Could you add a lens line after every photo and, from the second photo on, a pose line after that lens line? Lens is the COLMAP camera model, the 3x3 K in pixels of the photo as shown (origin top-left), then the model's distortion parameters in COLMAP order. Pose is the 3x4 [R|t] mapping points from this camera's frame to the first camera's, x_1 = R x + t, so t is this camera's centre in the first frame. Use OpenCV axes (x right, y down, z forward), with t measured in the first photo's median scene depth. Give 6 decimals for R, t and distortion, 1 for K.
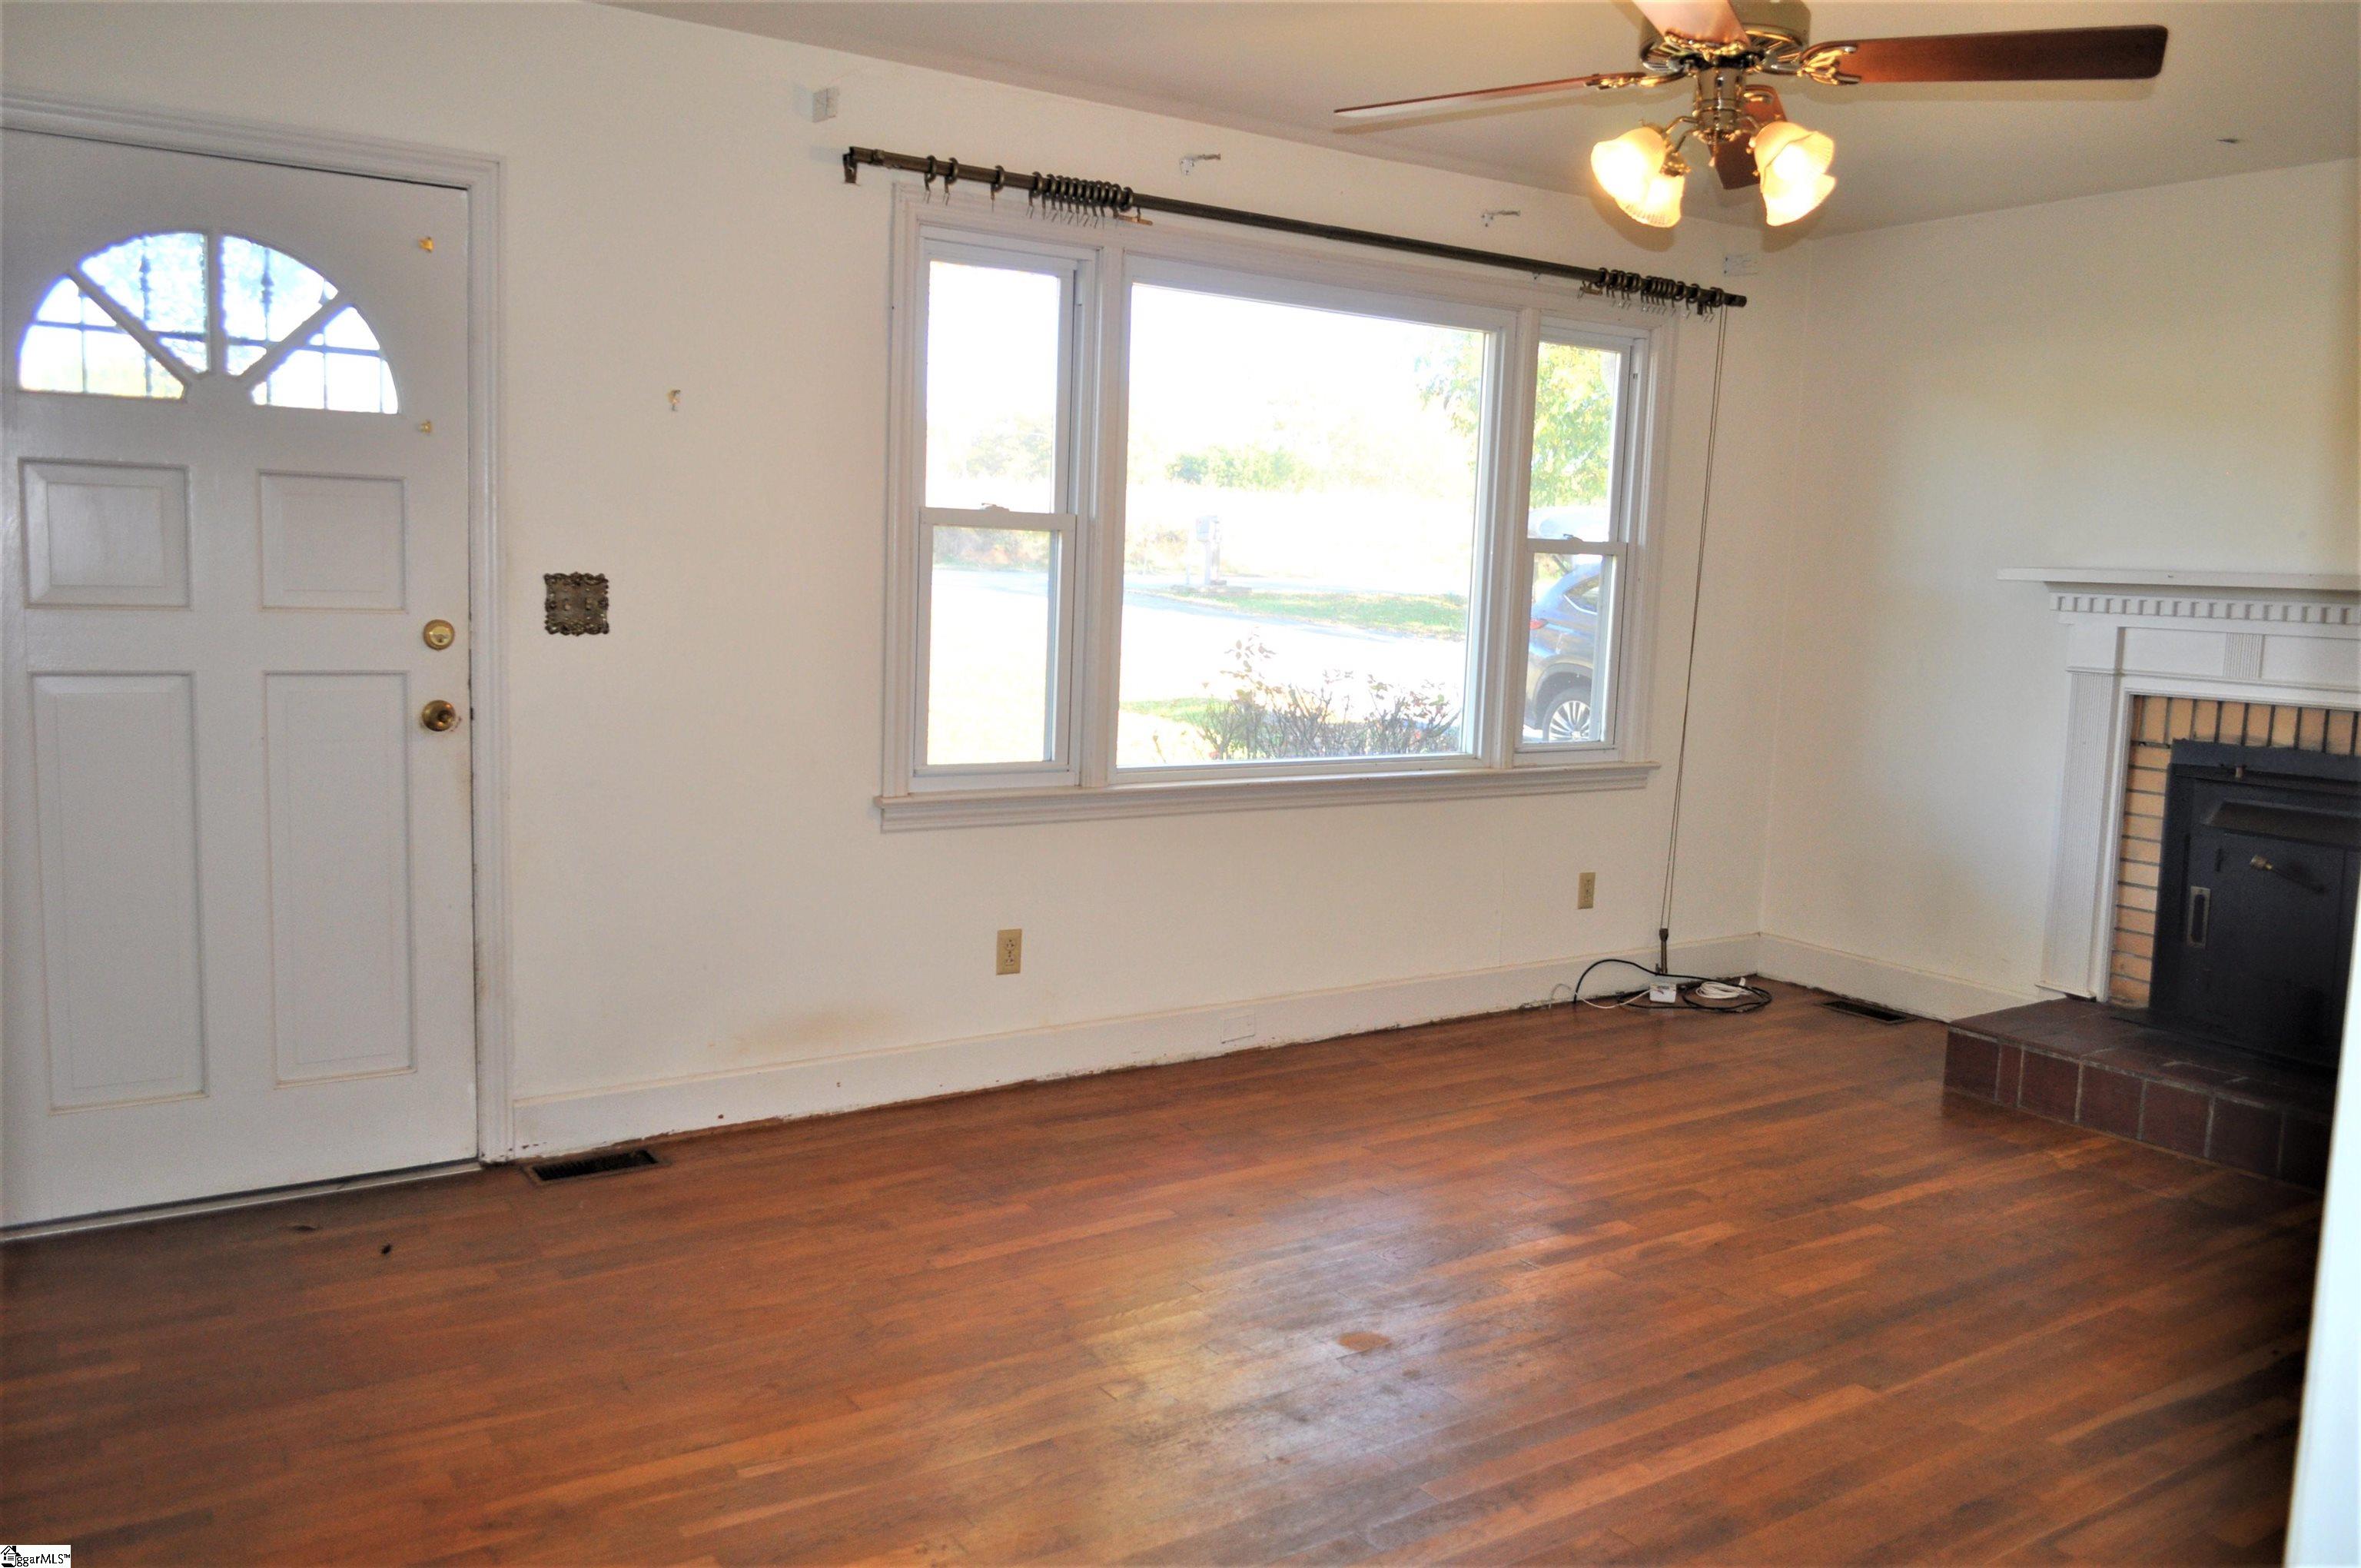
lens RADIAL K [[1834.2, 0, 1186.5], [0, 1834.2, 778.5], [0, 0, 1]] dist [-0.012910, -0.005408]
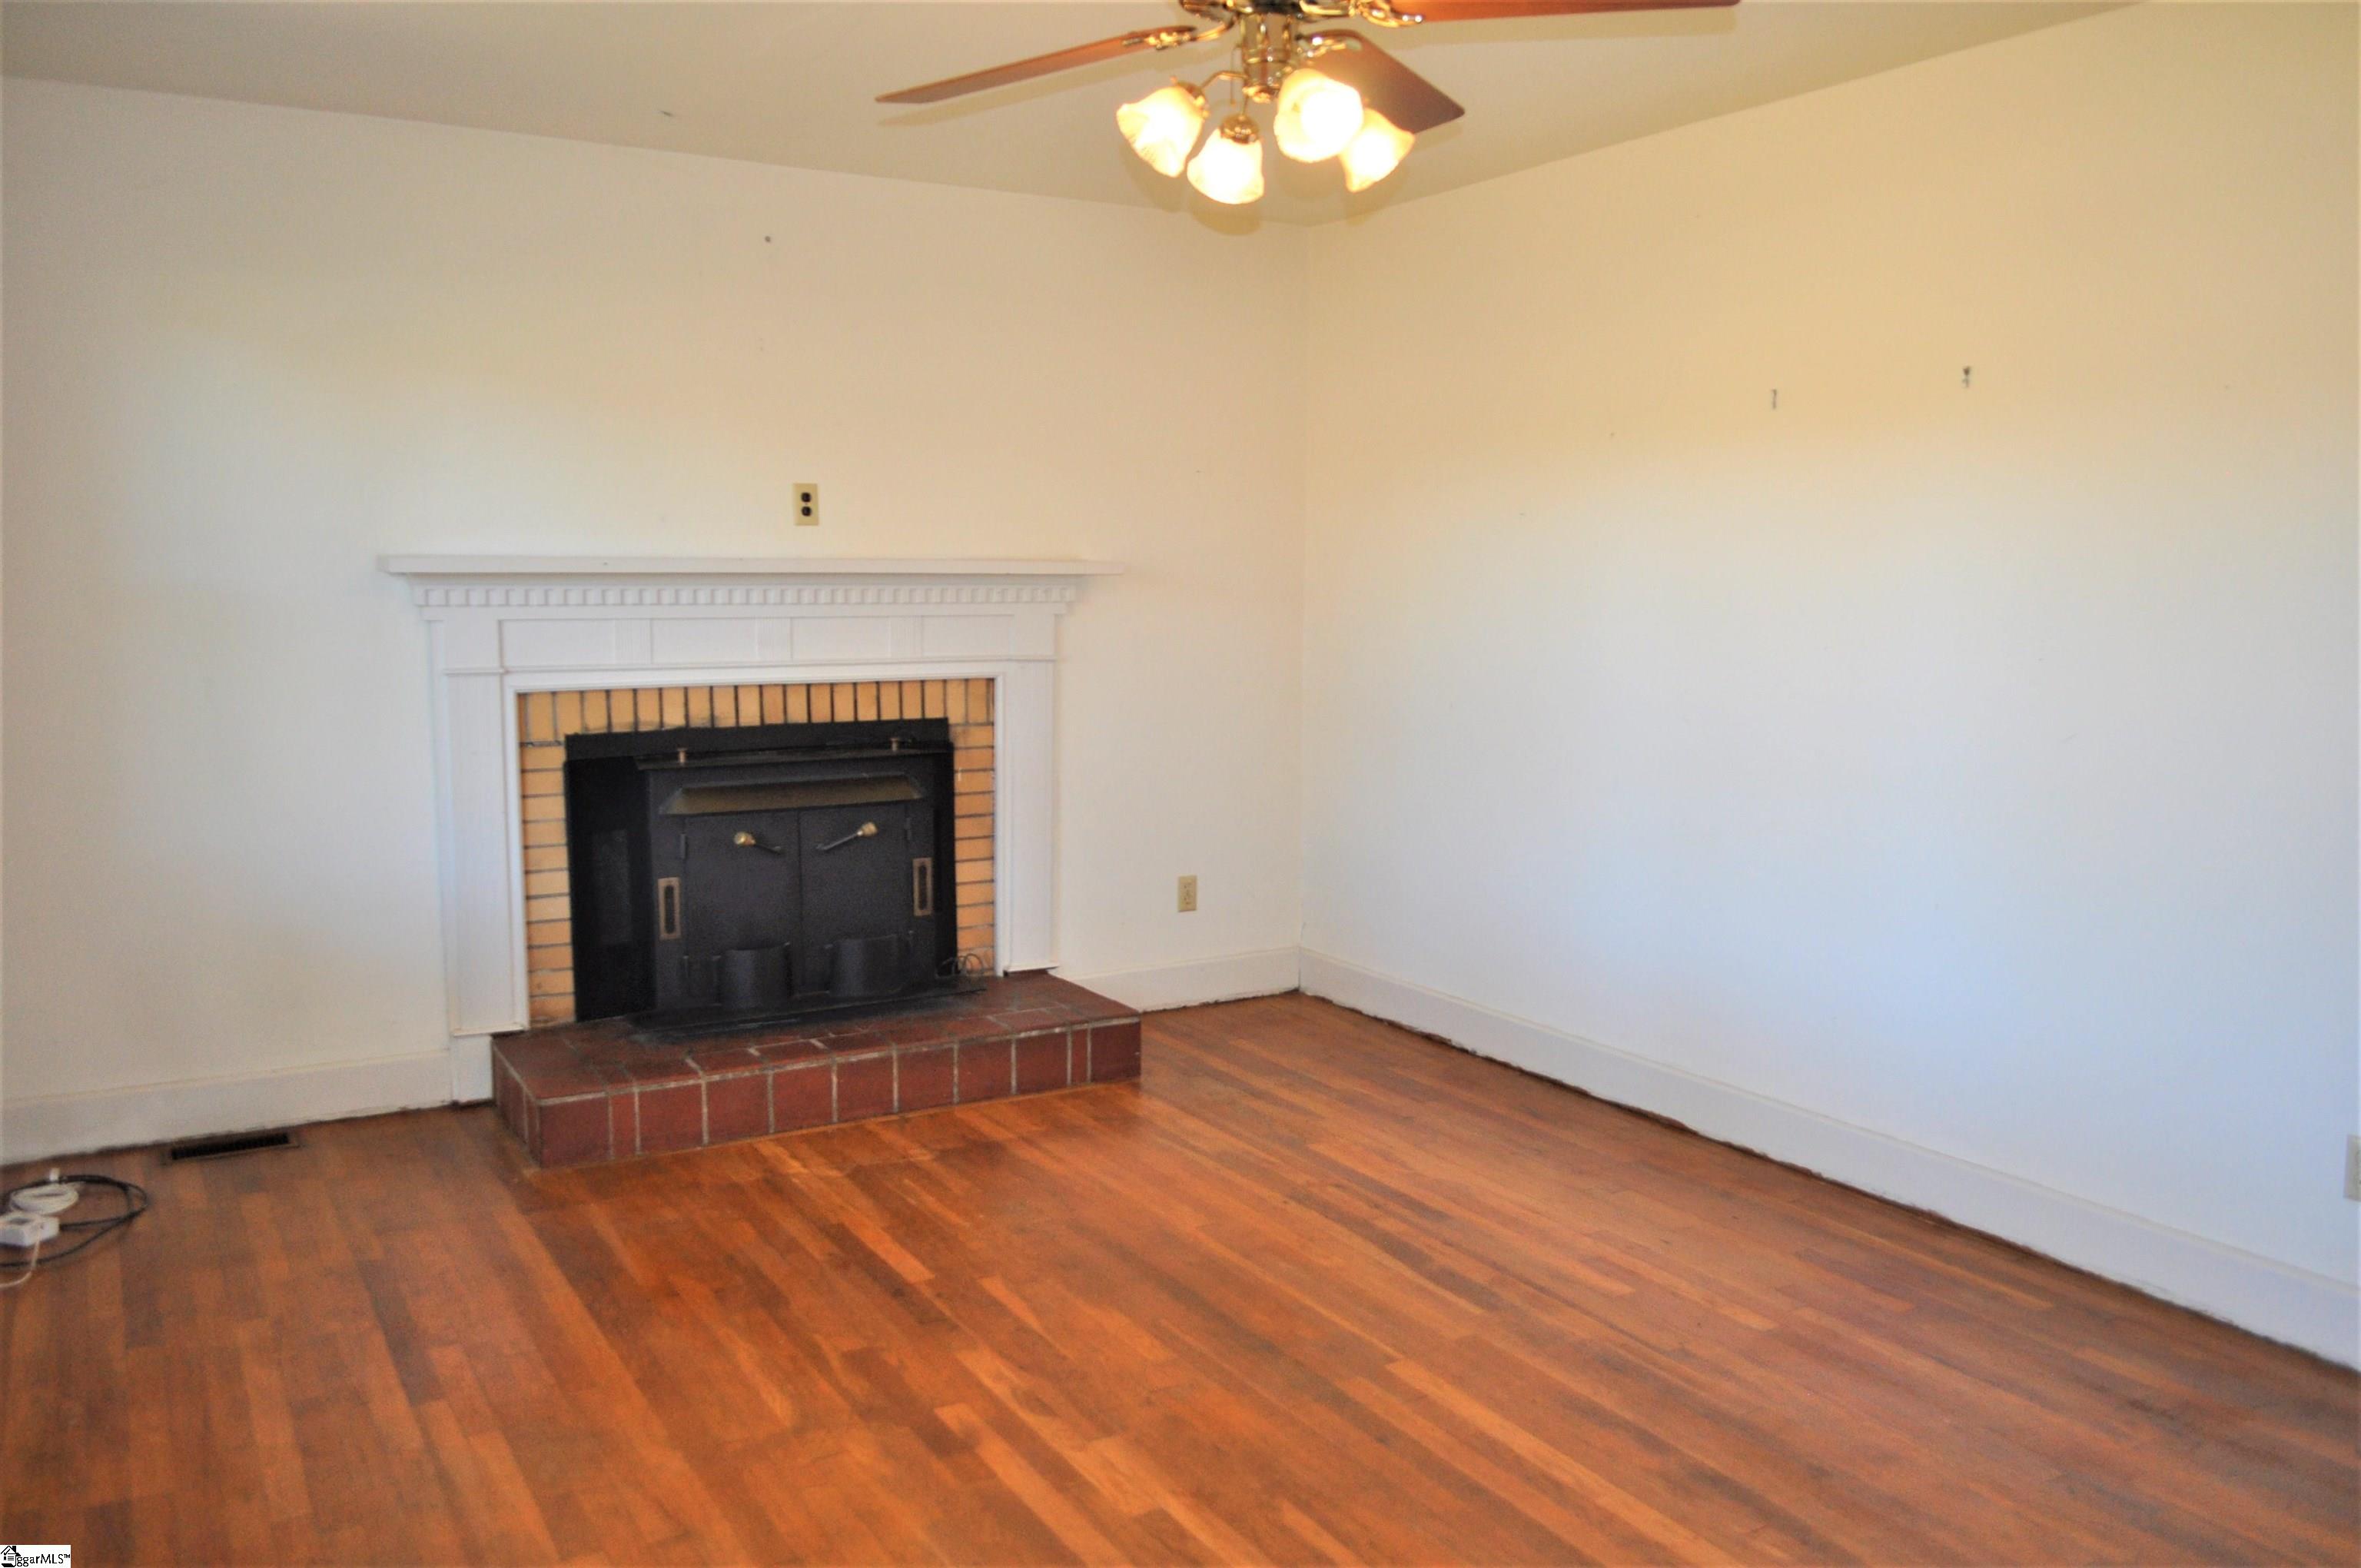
lens RADIAL K [[1834.2, 0, 1186.5], [0, 1834.2, 793.0], [0, 0, 1]] dist [-0.012910, -0.005408]
pose [[0.060371, -0.156035, 0.985905, -0.388168], [0.114895, 0.982228, 0.148418, -0.098400], [-0.991541, 0.104315, 0.077226, 0.628939]]
